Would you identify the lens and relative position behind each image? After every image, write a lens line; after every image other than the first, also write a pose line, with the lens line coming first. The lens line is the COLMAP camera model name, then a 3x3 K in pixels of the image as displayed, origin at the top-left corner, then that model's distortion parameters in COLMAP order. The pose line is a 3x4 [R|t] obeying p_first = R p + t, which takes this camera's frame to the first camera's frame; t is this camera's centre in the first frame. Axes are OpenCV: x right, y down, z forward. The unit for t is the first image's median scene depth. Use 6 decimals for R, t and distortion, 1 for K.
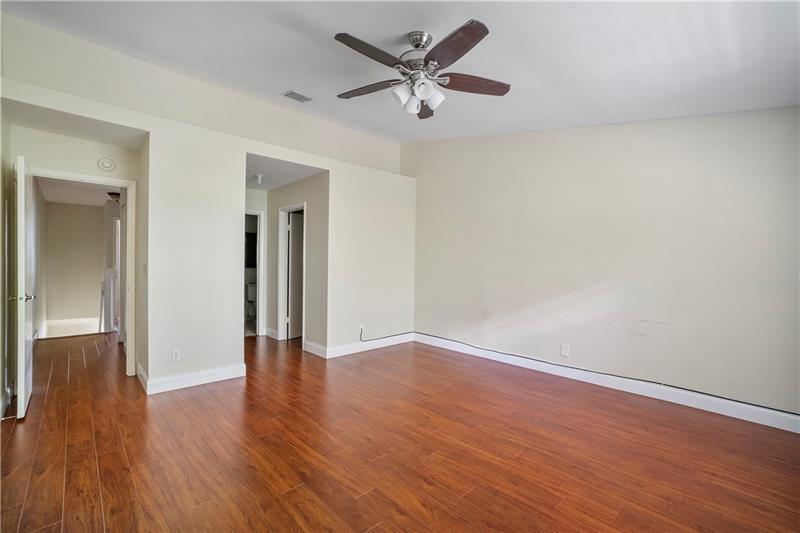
lens RADIAL K [[348.5, 0, 400.0], [0, 348.5, 266.5], [0, 0, 1]] dist [-0.015950, 0.011321]
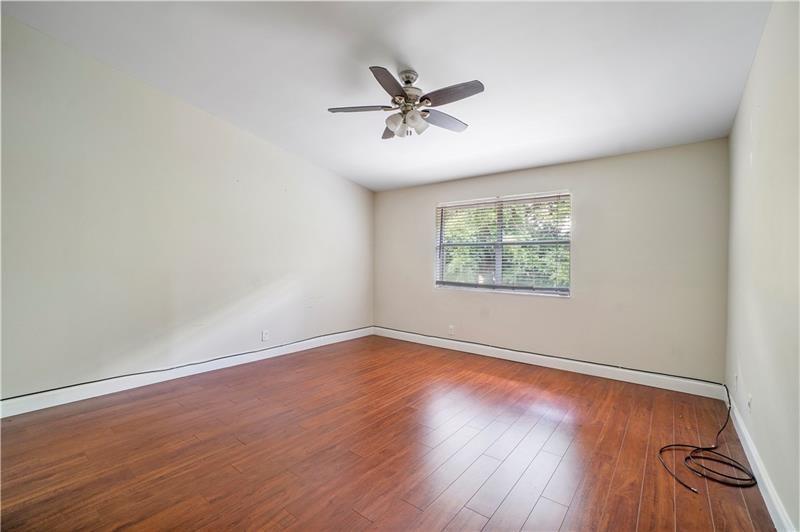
lens RADIAL K [[348.5, 0, 400.0], [0, 348.5, 266.0], [0, 0, 1]] dist [-0.015950, 0.011321]
pose [[-0.154869, -0.022844, 0.987671, -0.915263], [-0.010122, 0.999717, 0.021536, -0.018367], [-0.987883, -0.006662, -0.155057, 0.962106]]
